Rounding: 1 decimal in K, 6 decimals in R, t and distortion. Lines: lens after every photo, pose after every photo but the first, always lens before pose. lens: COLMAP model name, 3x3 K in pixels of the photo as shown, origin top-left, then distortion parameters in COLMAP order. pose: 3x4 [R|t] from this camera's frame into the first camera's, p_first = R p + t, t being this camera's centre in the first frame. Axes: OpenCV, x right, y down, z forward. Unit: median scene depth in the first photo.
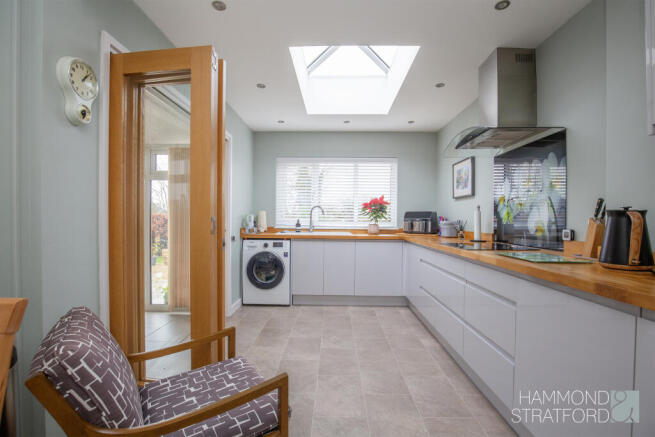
lens RADIAL K [[300.7, 0, 329.0], [0, 300.7, 224.1], [0, 0, 1]] dist [-0.029104, 0.000441]
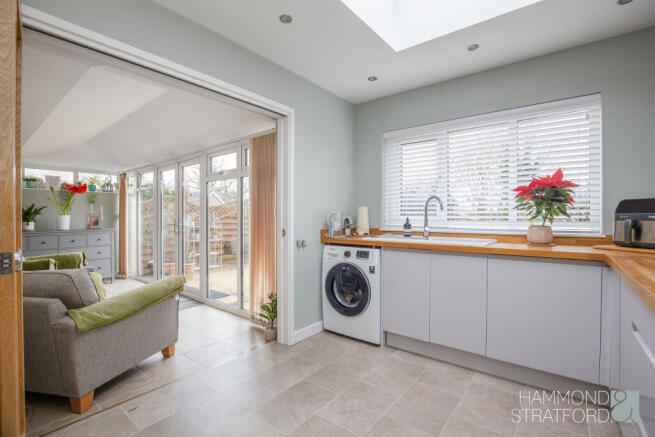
lens RADIAL K [[300.7, 0, 327.4], [0, 300.7, 219.7], [0, 0, 1]] dist [-0.029104, 0.000441]
pose [[0.794829, -0.003189, -0.606825, 0.180067], [-0.005653, 0.999904, -0.012659, -0.002083], [0.606807, 0.013492, 0.794734, 0.387347]]
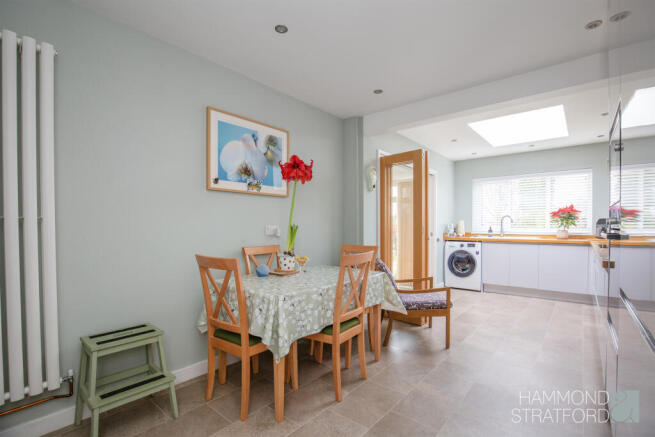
lens RADIAL K [[300.7, 0, 332.0], [0, 300.7, 233.5], [0, 0, 1]] dist [-0.029104, 0.000441]
pose [[0.779919, 0.005355, -0.625858, 0.180257], [0.001952, 0.999938, 0.010989, -0.001285], [0.625878, -0.009792, 0.779860, -0.441234]]
